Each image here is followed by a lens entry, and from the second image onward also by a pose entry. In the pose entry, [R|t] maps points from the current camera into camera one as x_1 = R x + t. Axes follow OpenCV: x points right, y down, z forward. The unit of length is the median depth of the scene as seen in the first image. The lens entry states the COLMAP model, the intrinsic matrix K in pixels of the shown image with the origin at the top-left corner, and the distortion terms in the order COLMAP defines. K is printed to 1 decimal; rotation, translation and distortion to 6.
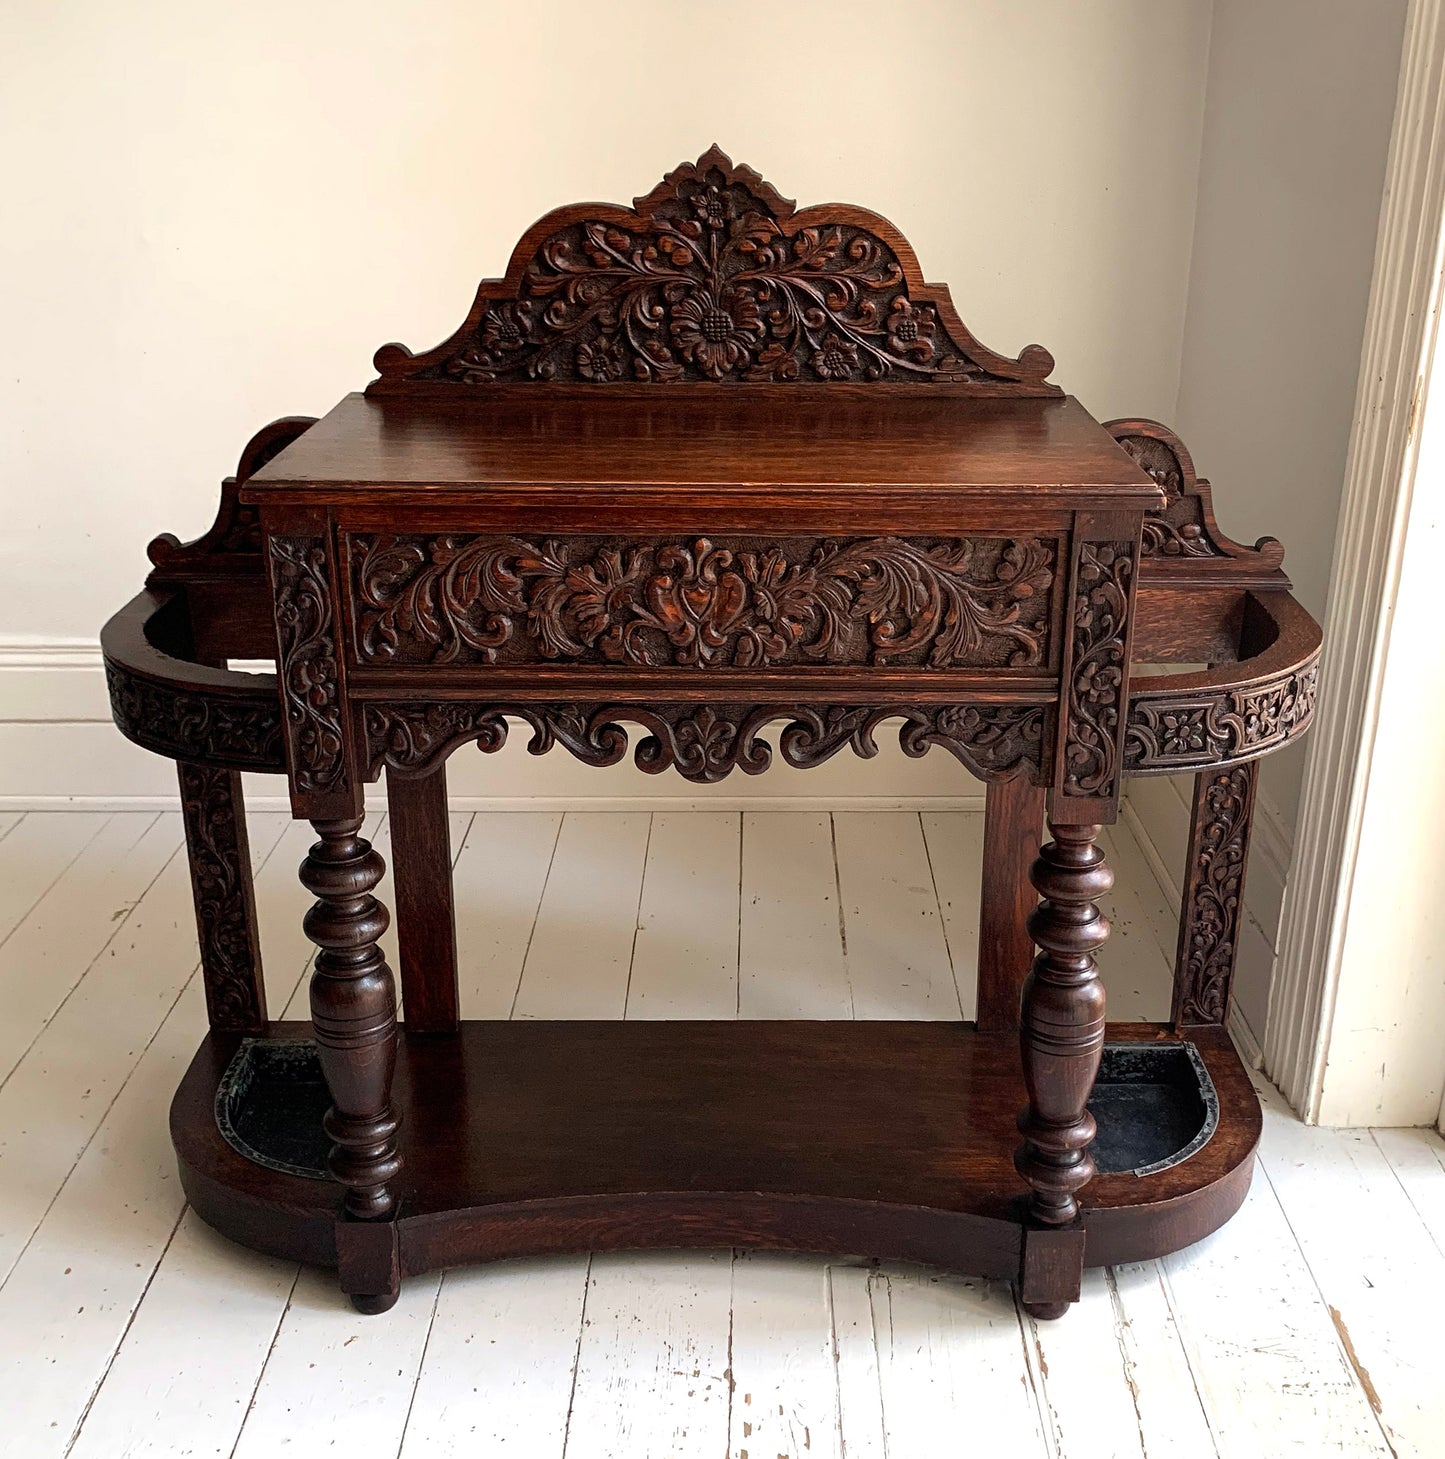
lens RADIAL K [[1753.5, 0, 741.5], [0, 1753.5, 760.8], [0, 0, 1]] dist [0.210299, -0.594336]
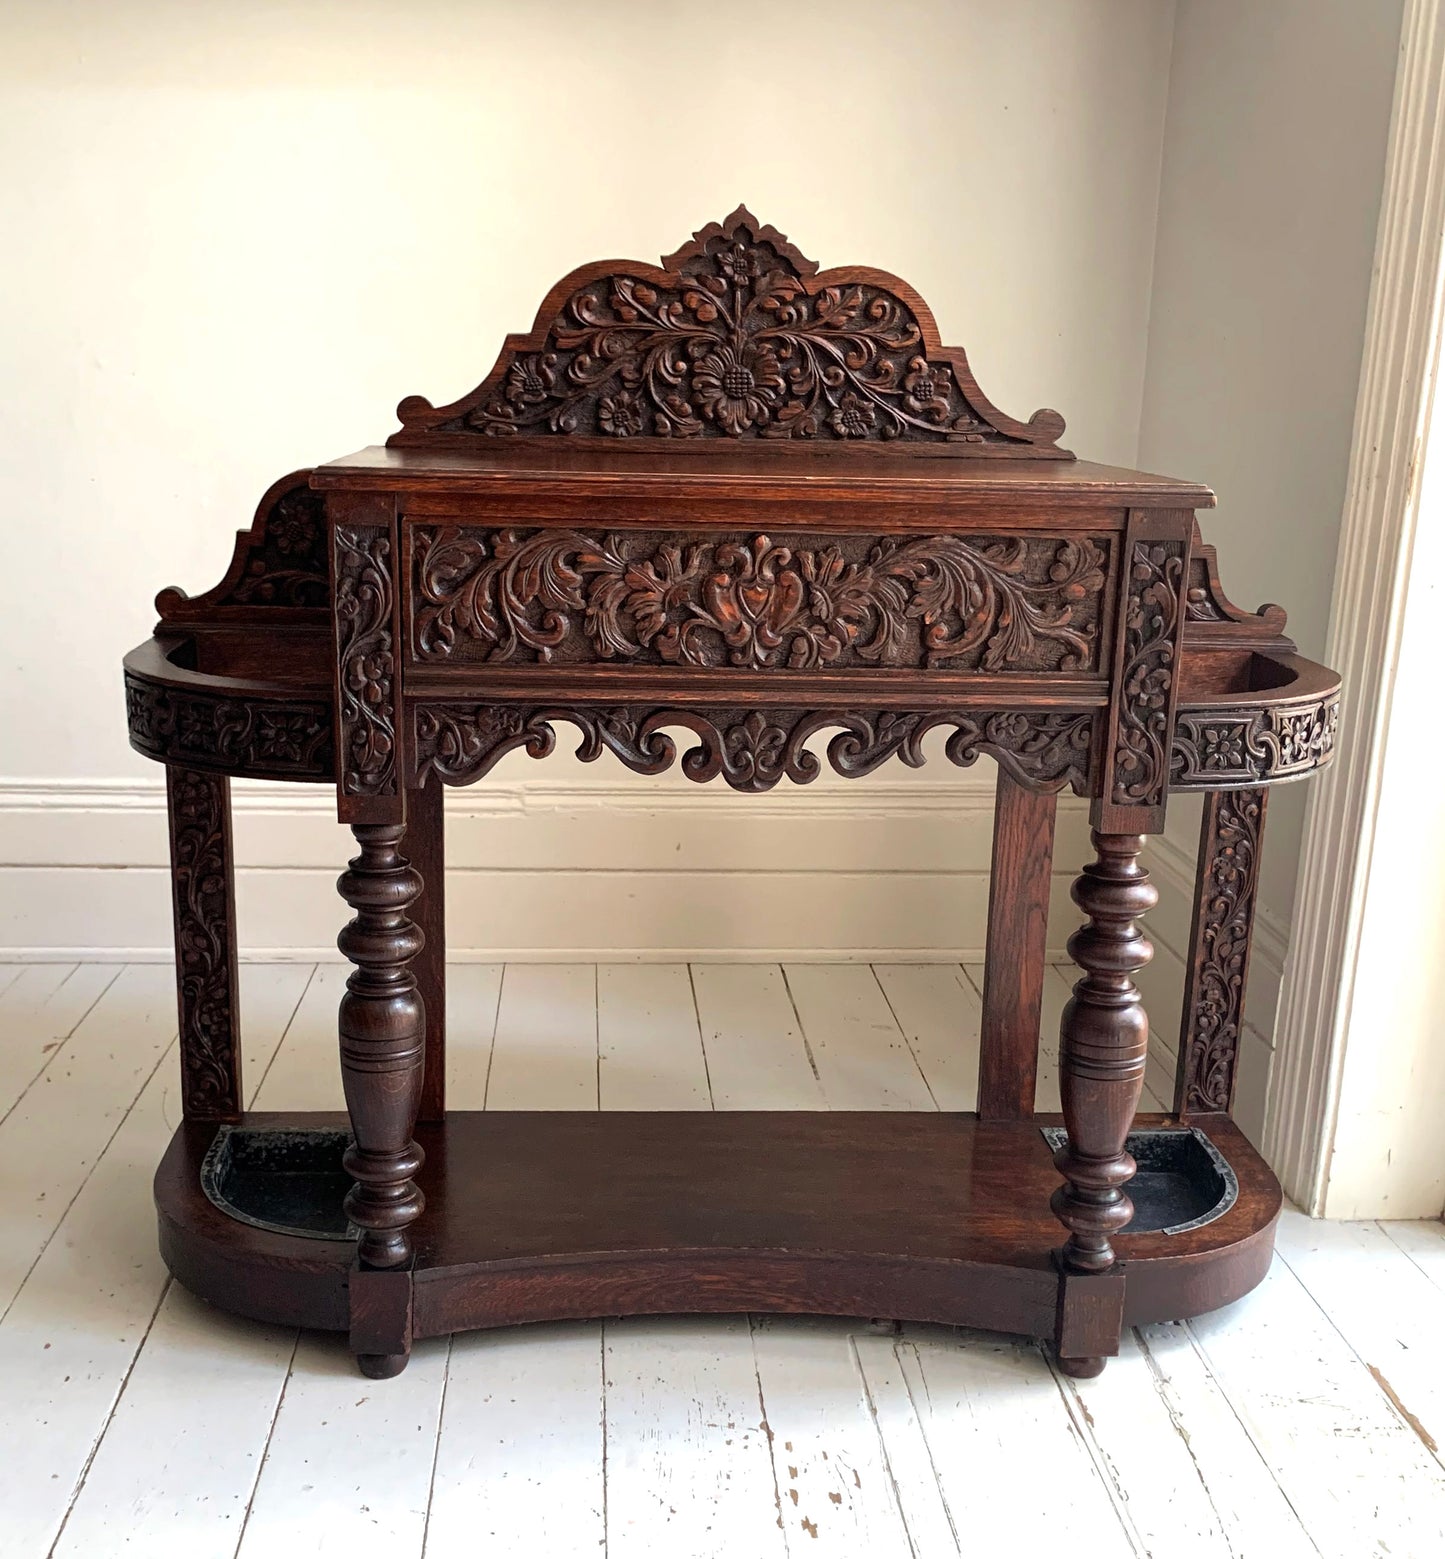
lens RADIAL K [[1847.8, 0, 677.6], [0, 1847.8, 860.9], [0, 0, 1]] dist [0.201105, -0.567789]
pose [[0.998252, 0.006391, 0.058753, -0.112485], [0.000522, 0.993143, -0.116901, 0.156632], [-0.059098, 0.116727, 0.991404, -0.029873]]
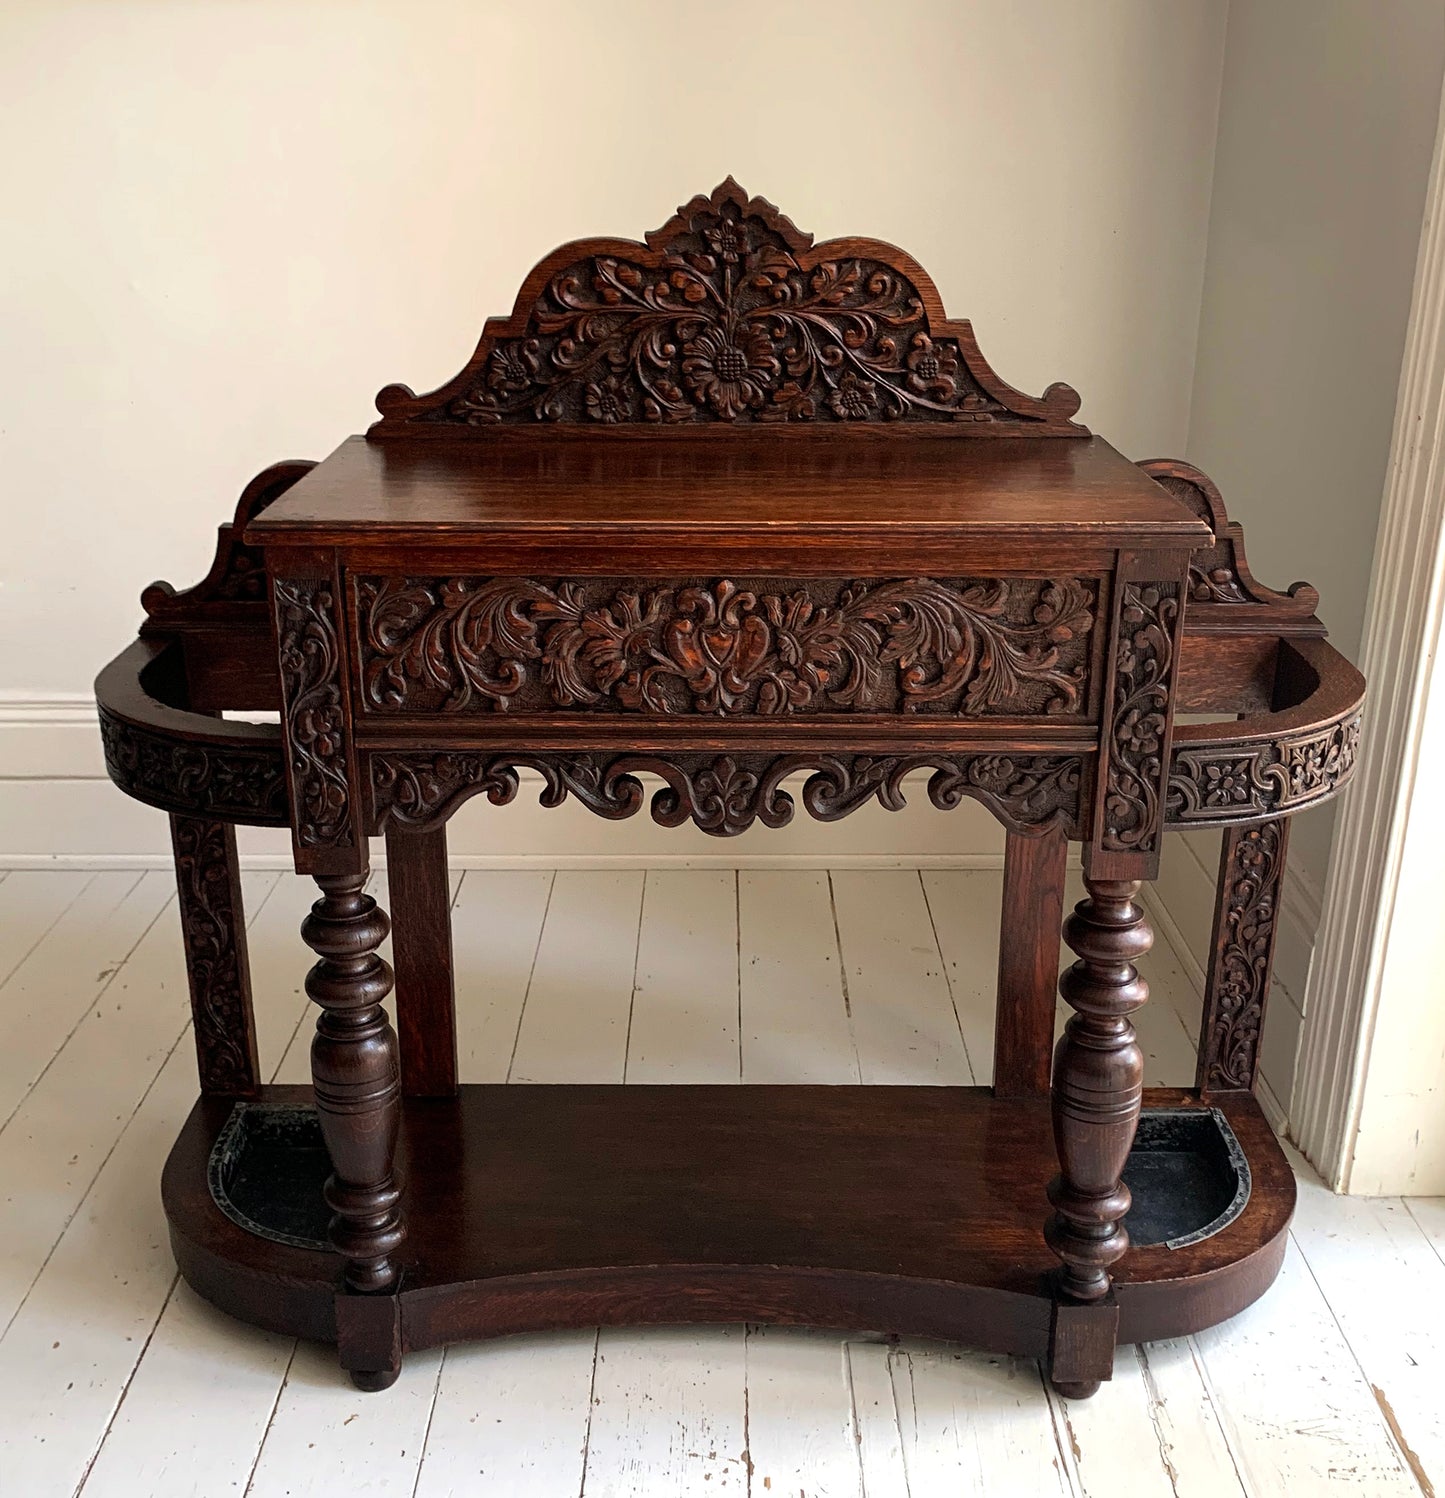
lens RADIAL K [[1749.2, 0, 694.5], [0, 1749.2, 799.8], [0, 0, 1]] dist [0.202614, -0.575634]
pose [[0.999968, -0.000565, -0.008011, -0.026442], [0.000462, 0.999917, -0.012850, 0.004330], [0.008018, 0.012846, 0.999885, 0.040935]]
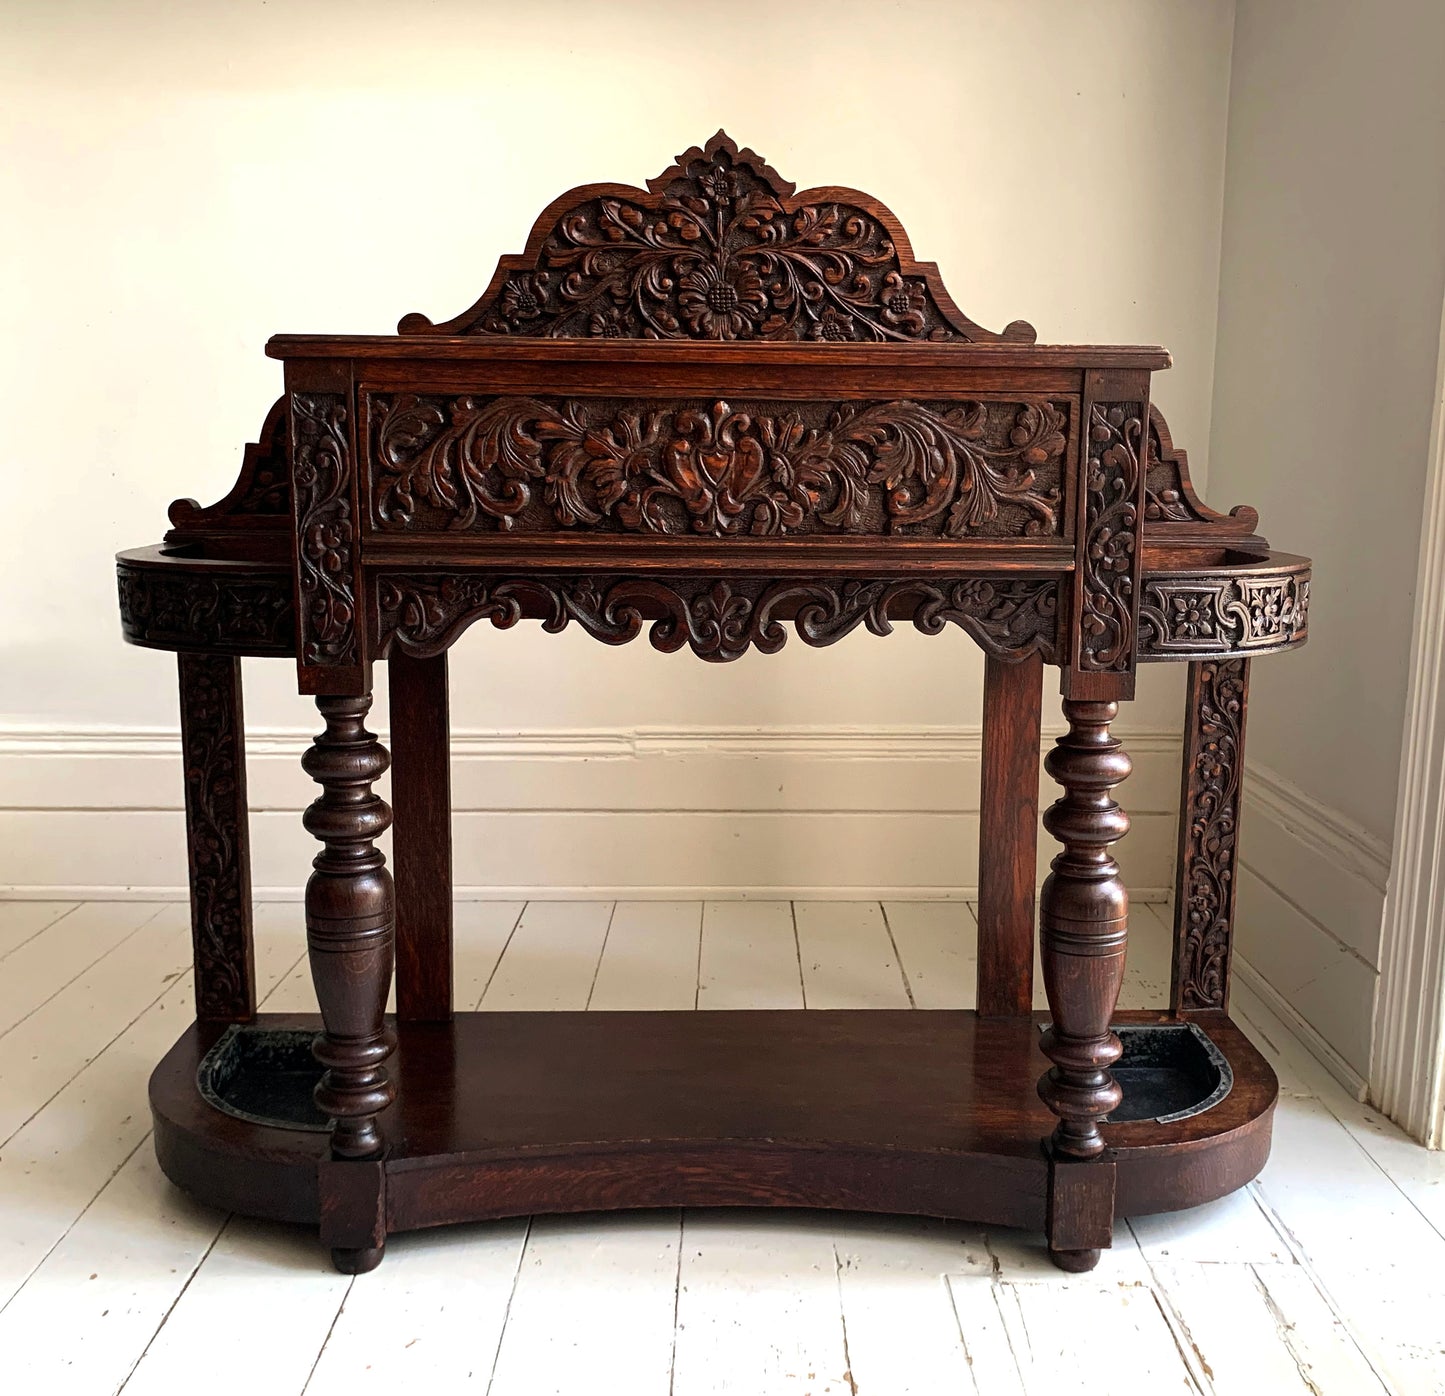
lens RADIAL K [[1544.0, 0, 744.7], [0, 1544.0, 703.6], [0, 0, 1]] dist [0.166045, -0.442382]
pose [[0.999427, 0.001066, 0.033834, -0.032690], [0.006228, 0.976652, -0.214738, 0.200915], [-0.033273, 0.214826, 0.976085, 0.137205]]
